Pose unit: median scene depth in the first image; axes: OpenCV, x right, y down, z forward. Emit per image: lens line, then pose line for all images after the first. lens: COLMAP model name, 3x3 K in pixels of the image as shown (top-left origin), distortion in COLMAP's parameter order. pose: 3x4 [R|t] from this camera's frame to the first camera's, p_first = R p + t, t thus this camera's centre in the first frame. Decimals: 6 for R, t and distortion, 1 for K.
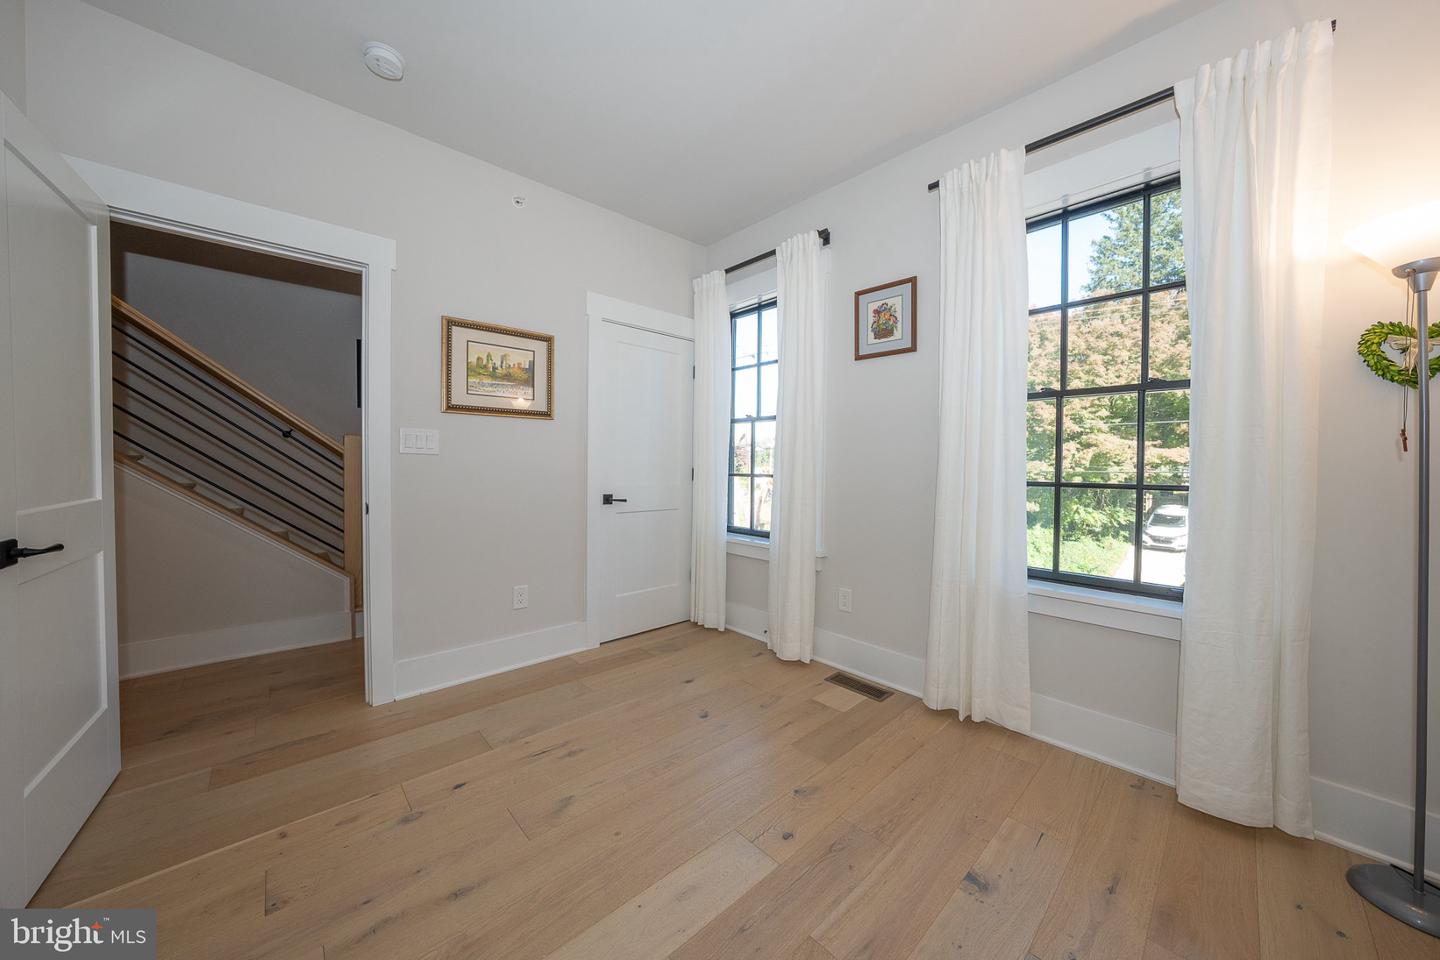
lens RADIAL K [[494.6, 0, 723.8], [0, 494.6, 478.7], [0, 0, 1]] dist [-0.020290, 0.003354]
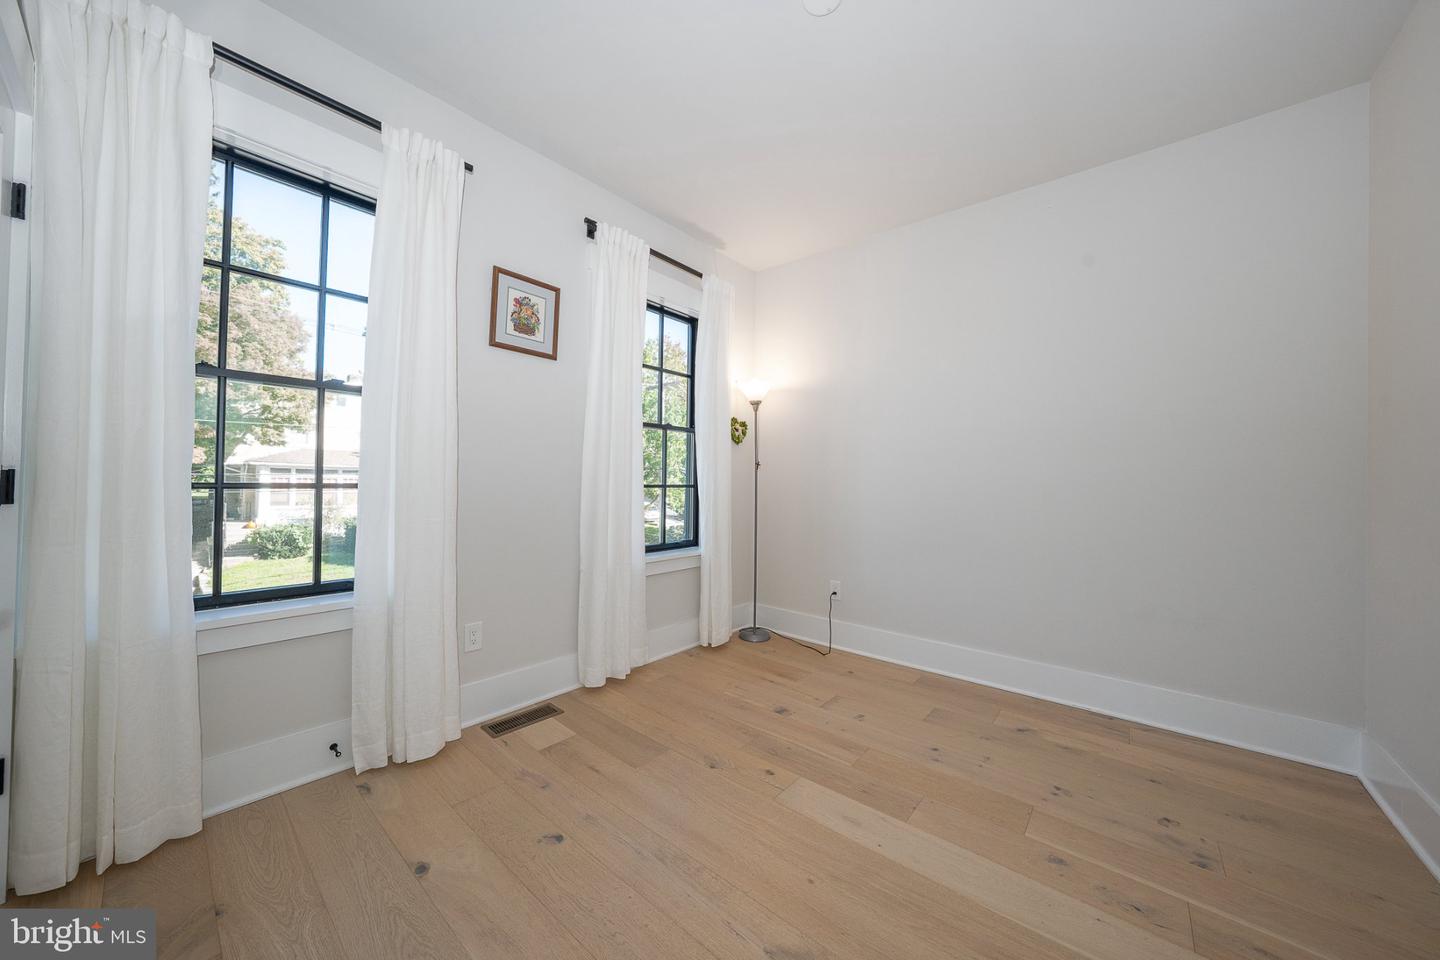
lens RADIAL K [[494.6, 0, 721.0], [0, 494.6, 476.5], [0, 0, 1]] dist [-0.020290, 0.003354]
pose [[-0.114037, -0.006448, 0.993456, -0.653651], [0.006601, 0.999952, 0.007248, -0.021254], [-0.993455, 0.007384, -0.113989, 0.753320]]
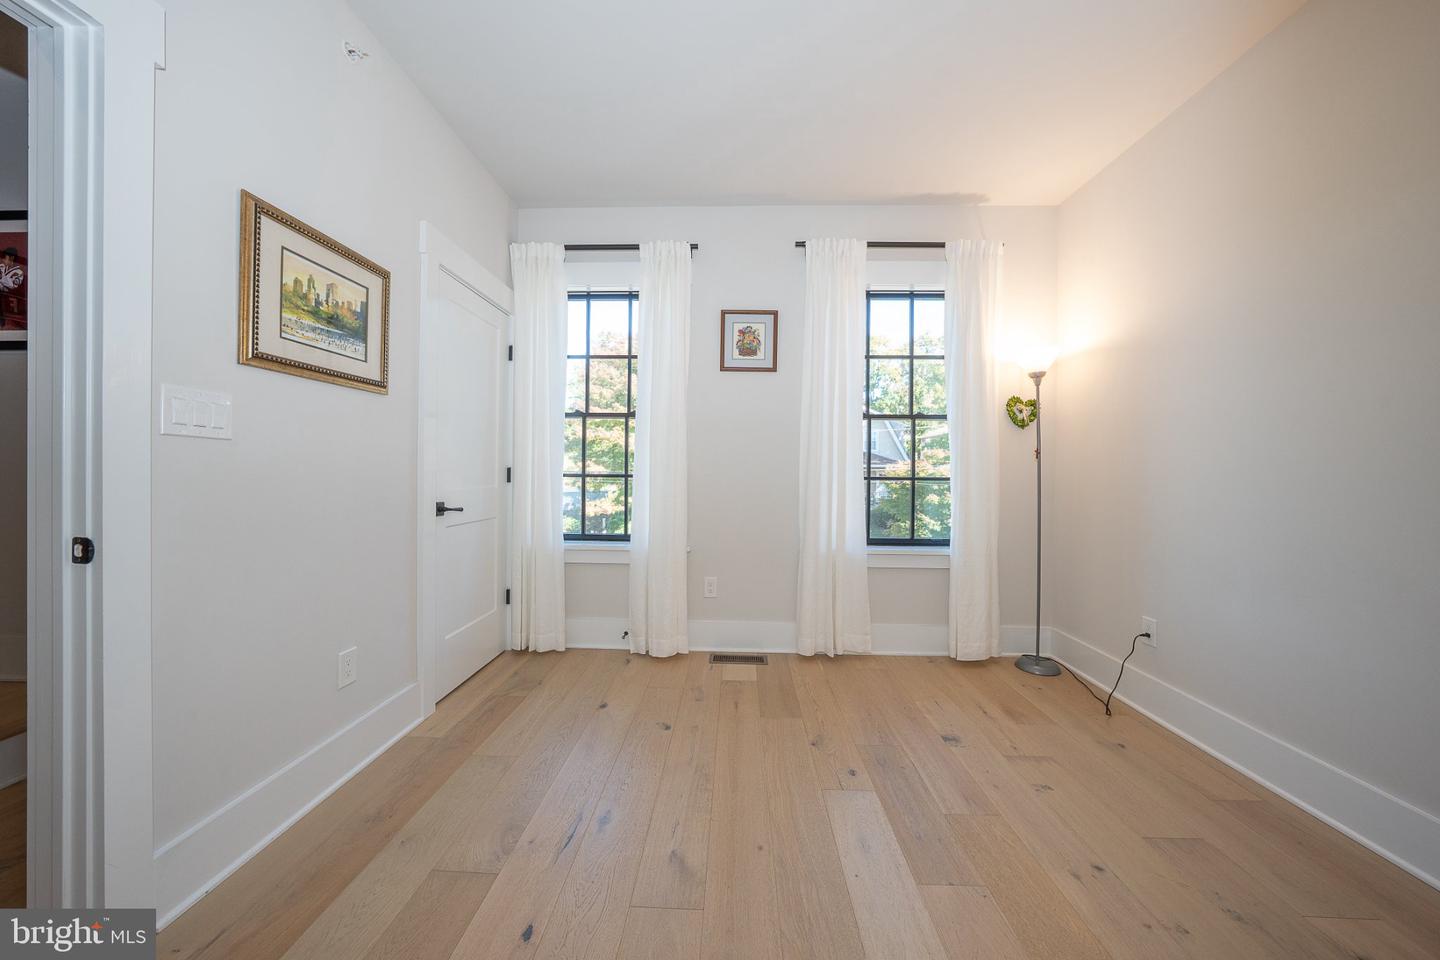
lens RADIAL K [[494.6, 0, 725.3], [0, 494.6, 479.1], [0, 0, 1]] dist [-0.020290, 0.003354]
pose [[0.704894, -0.013688, 0.709180, -0.556281], [0.014834, 0.999880, 0.004554, 0.000250], [-0.709157, 0.007310, 0.705013, 0.219933]]
